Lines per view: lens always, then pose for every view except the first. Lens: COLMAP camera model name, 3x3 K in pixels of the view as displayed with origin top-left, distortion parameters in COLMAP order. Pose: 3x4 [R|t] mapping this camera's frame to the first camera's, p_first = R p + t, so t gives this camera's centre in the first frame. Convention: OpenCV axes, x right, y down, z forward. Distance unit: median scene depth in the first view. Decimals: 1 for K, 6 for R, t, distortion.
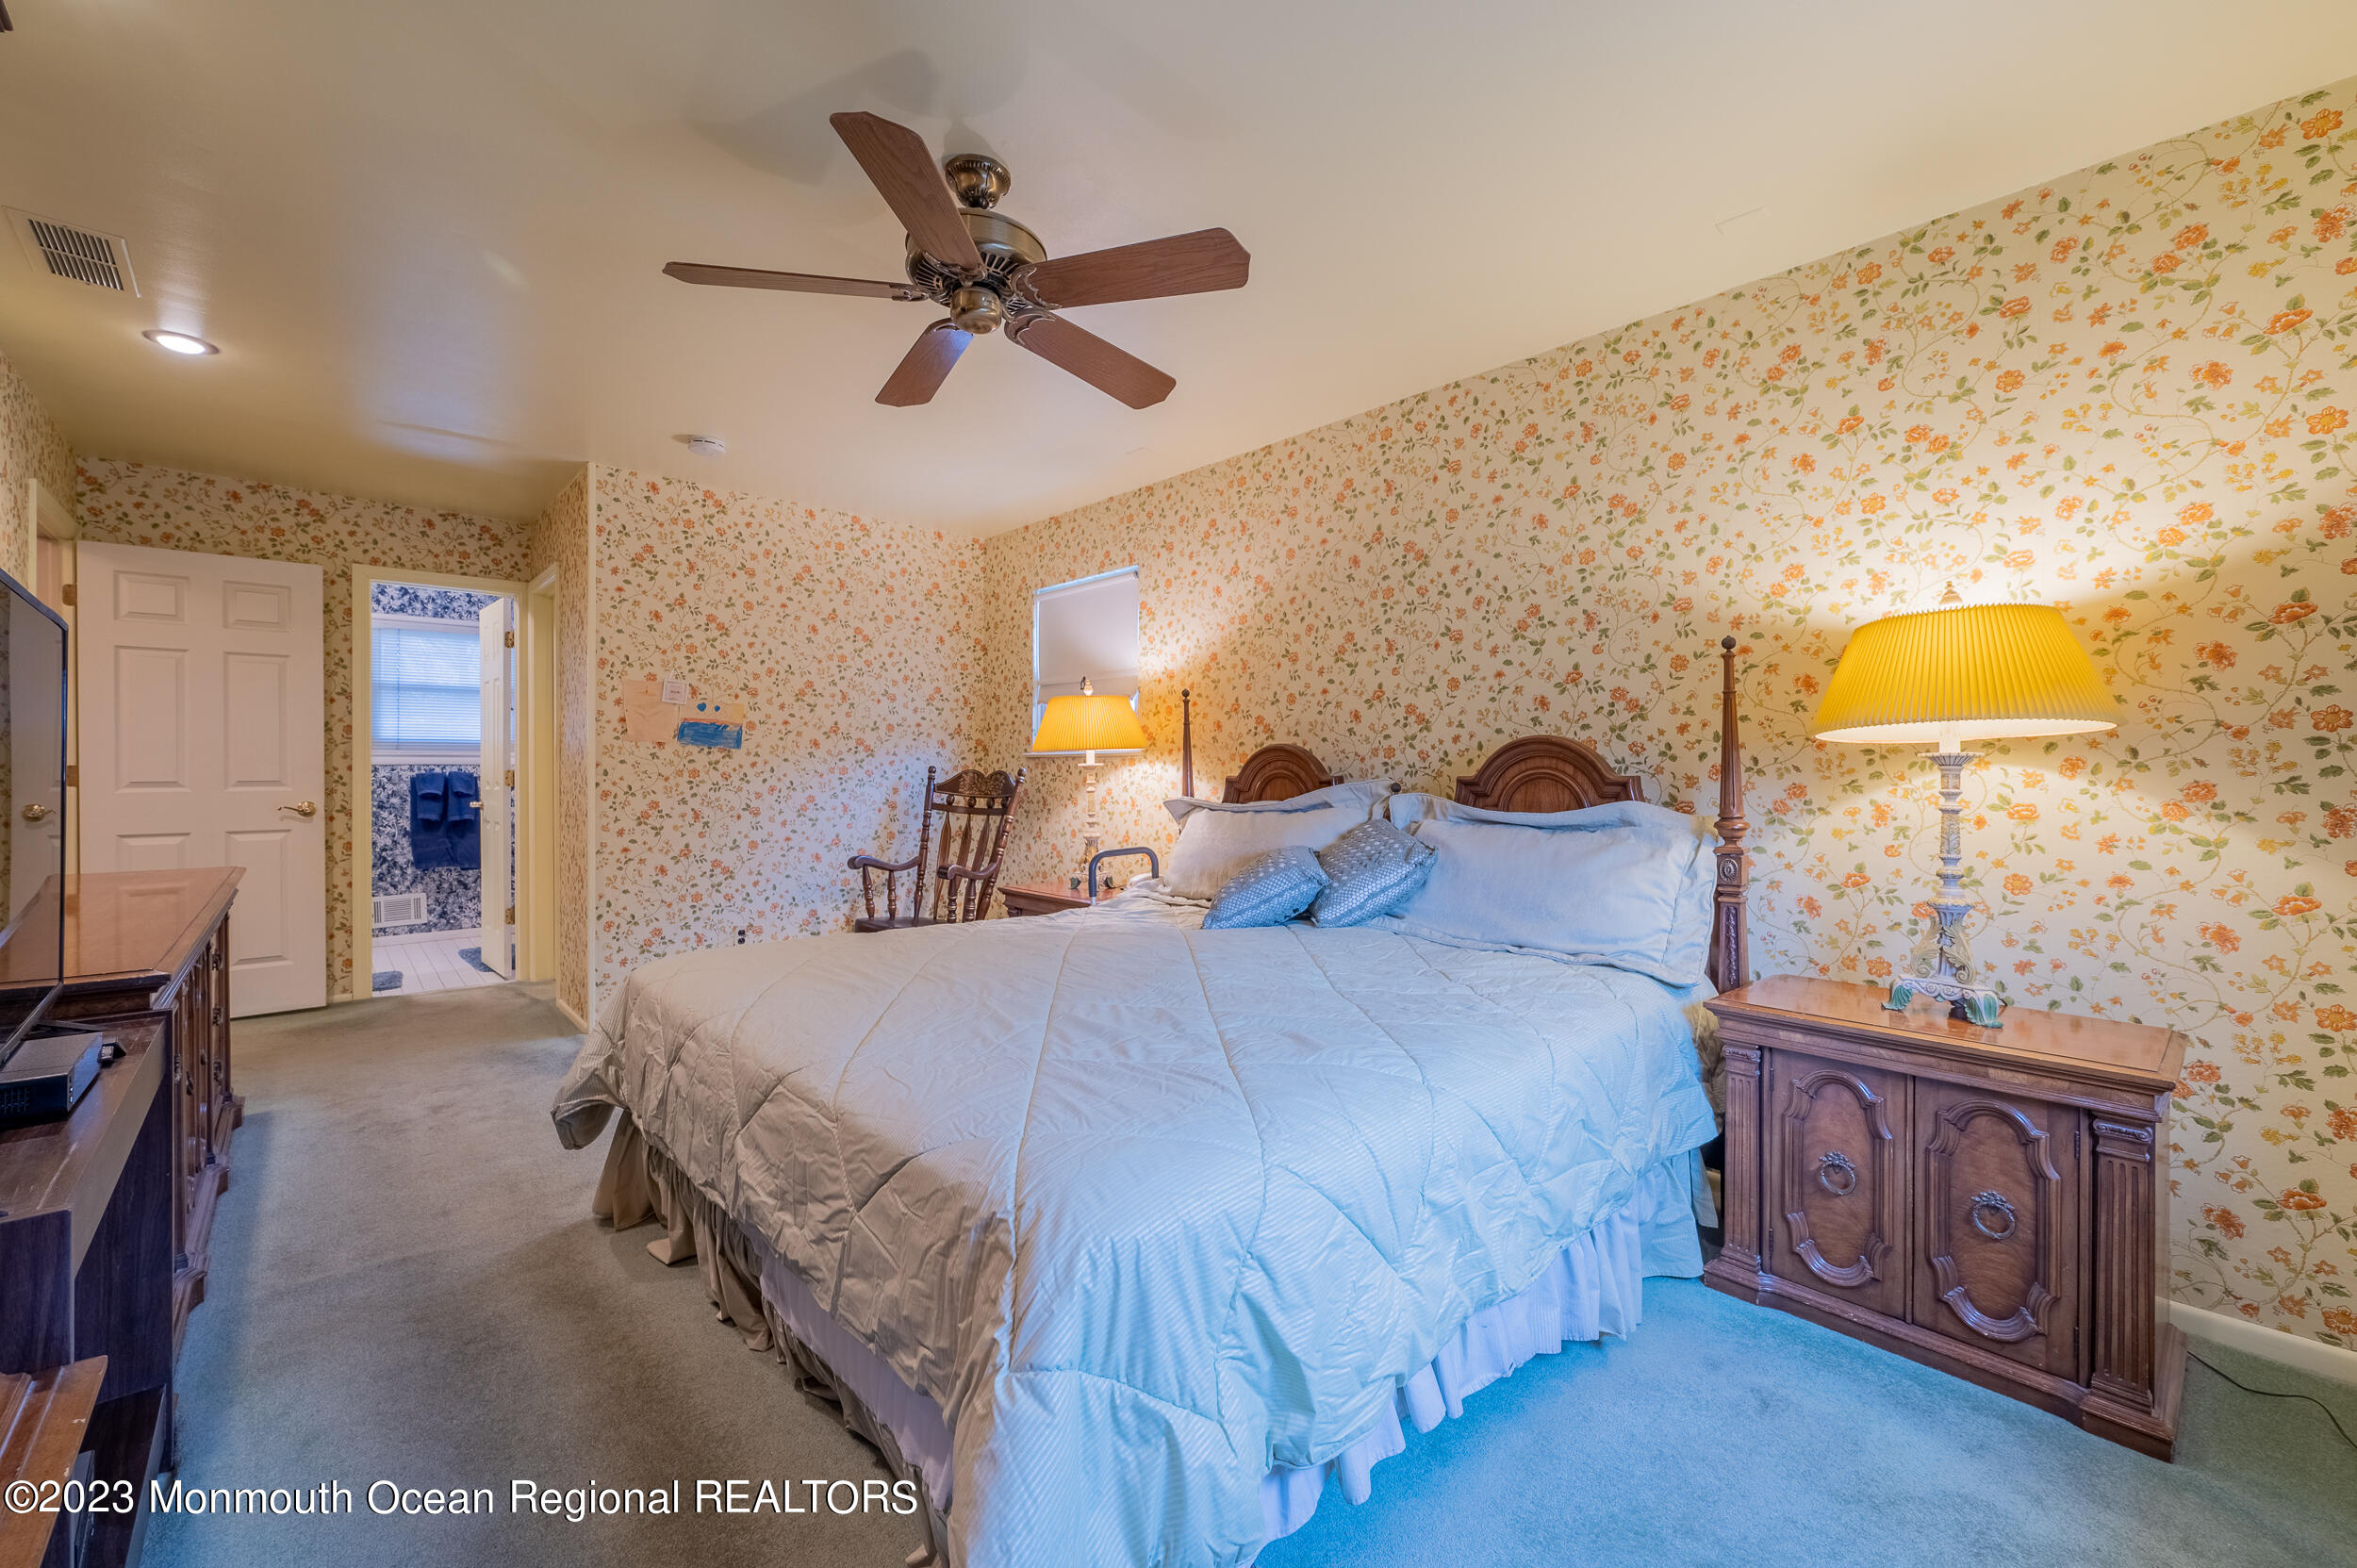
lens RADIAL K [[959.7, 0, 1157.0], [0, 959.7, 783.7], [0, 0, 1]] dist [-0.001410, -0.000051]
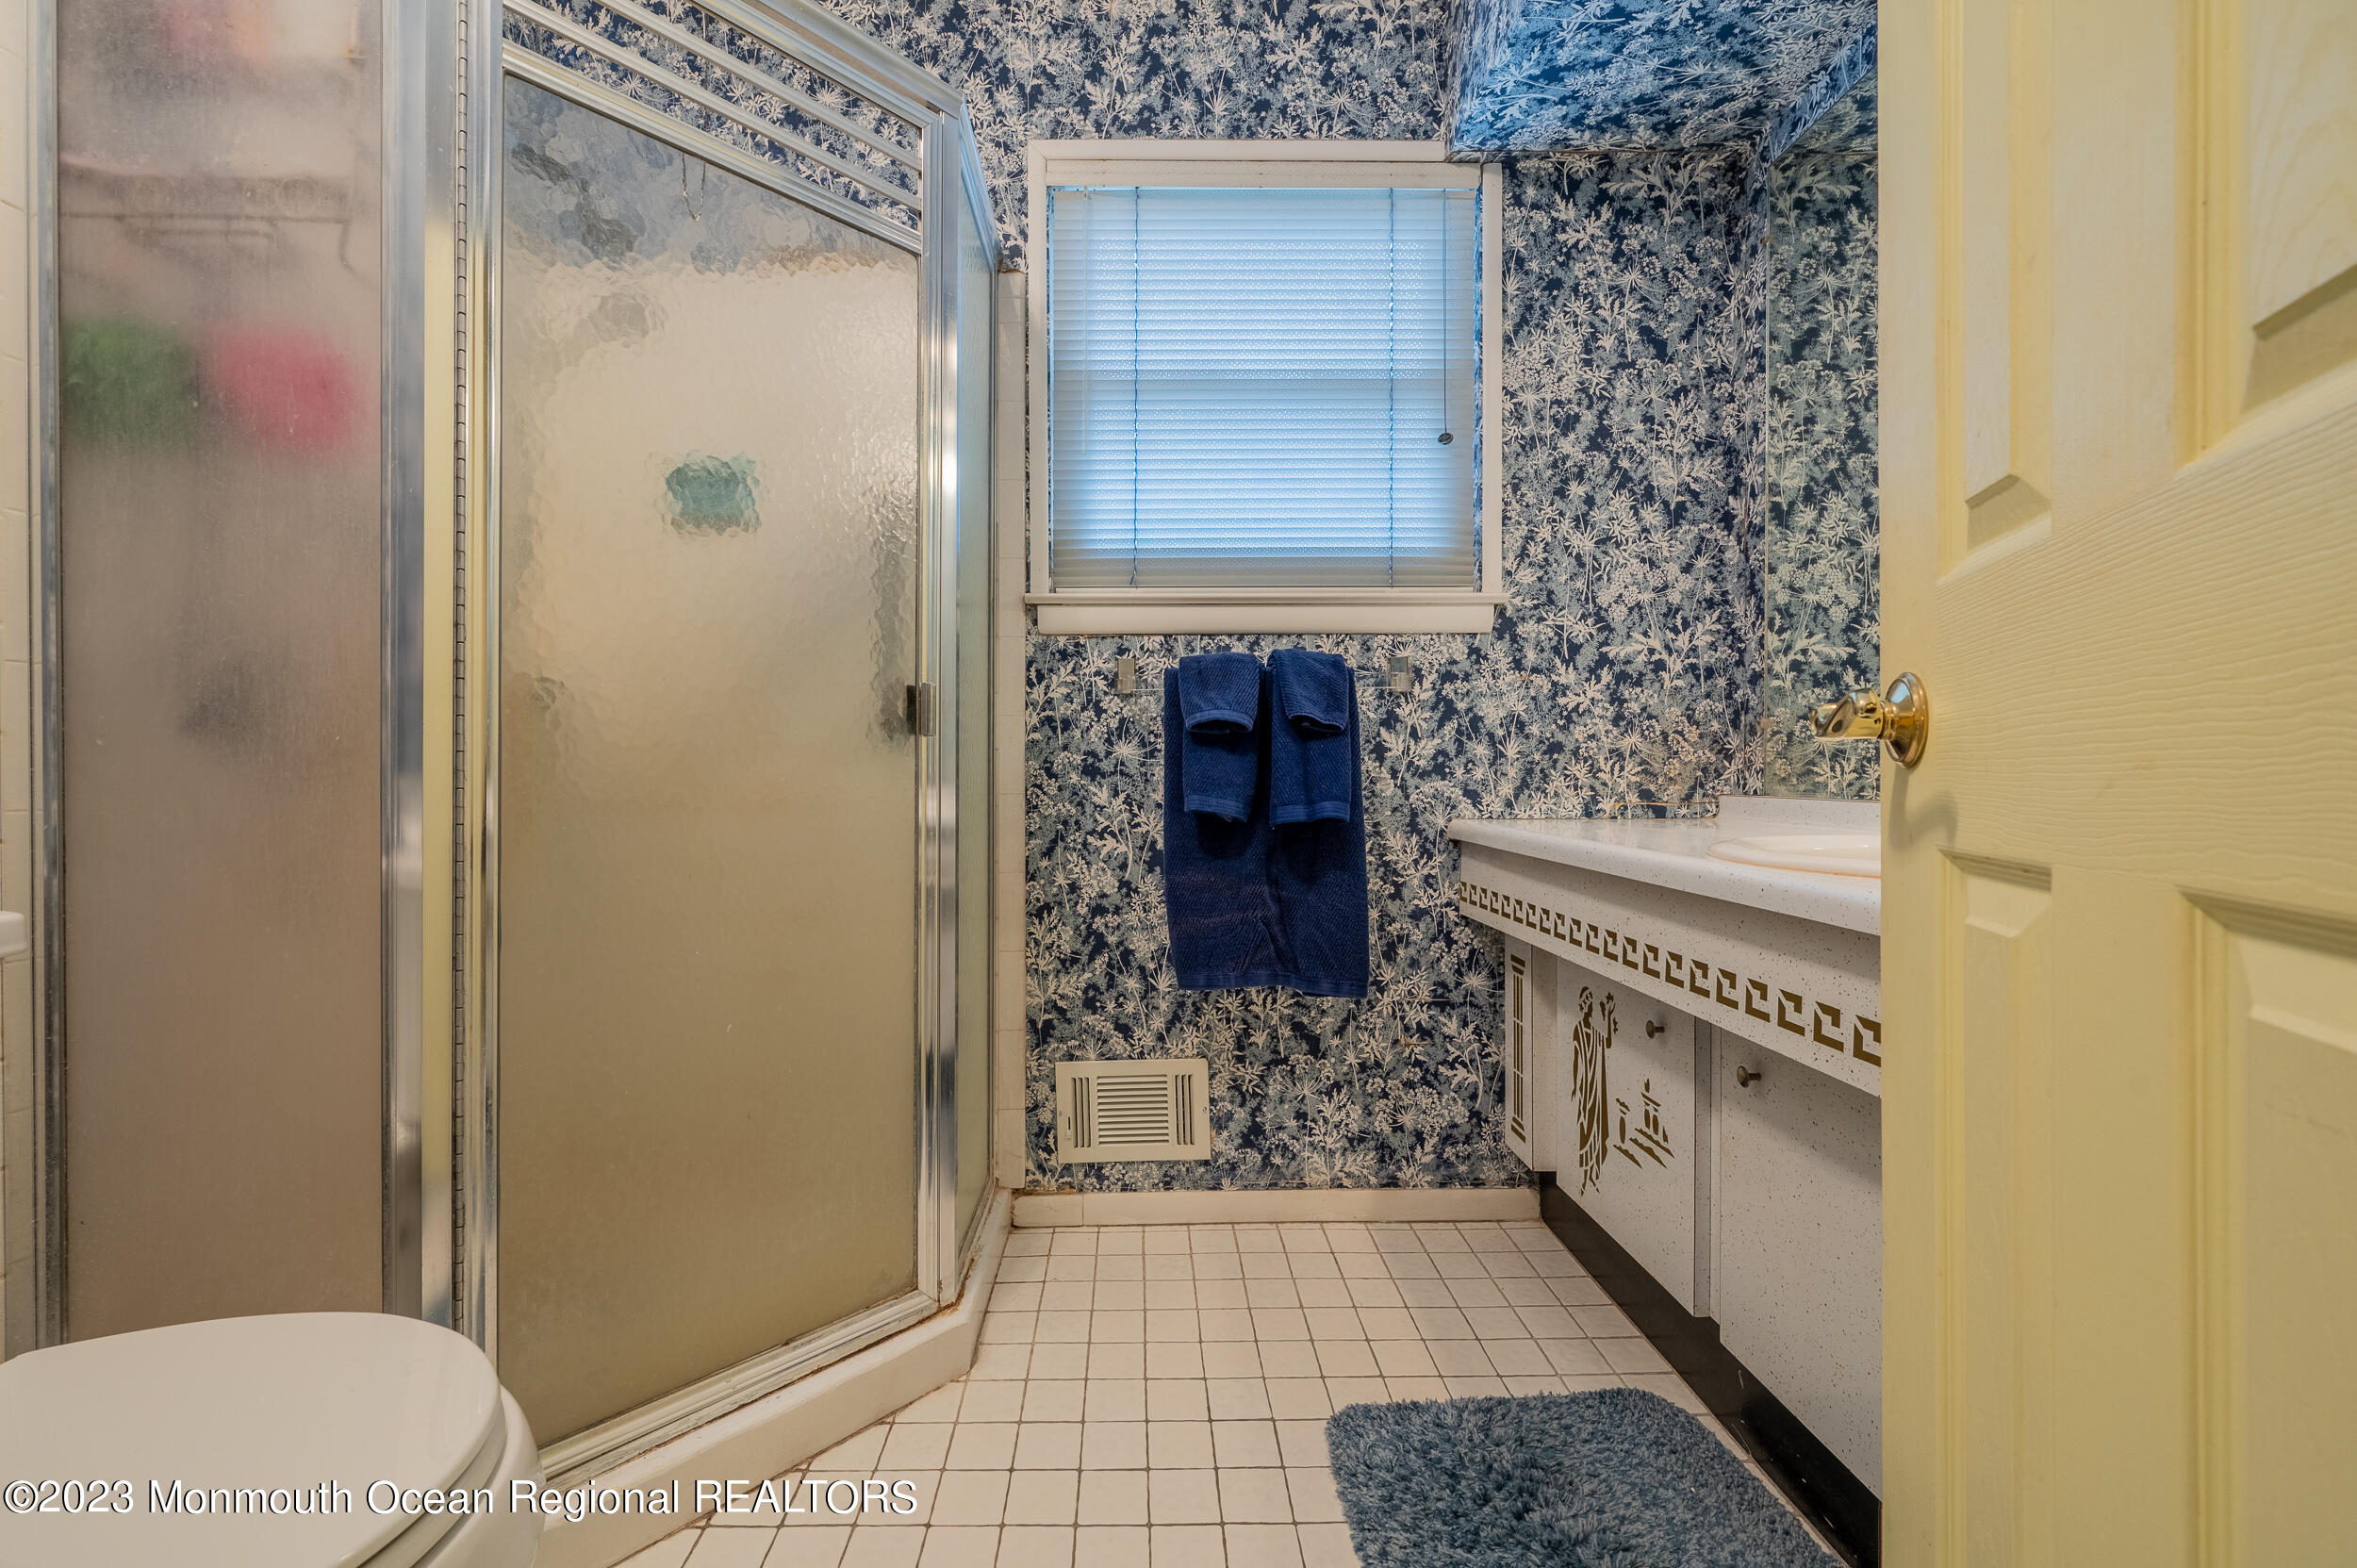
lens RADIAL K [[959.7, 0, 1162.8], [0, 959.7, 779.0], [0, 0, 1]] dist [-0.001410, -0.000051]
pose [[0.762335, 0.000370, -0.647183, -0.584058], [-0.001658, 0.999998, -0.001382, 0.026759], [0.647181, 0.002127, 0.762334, 0.769175]]
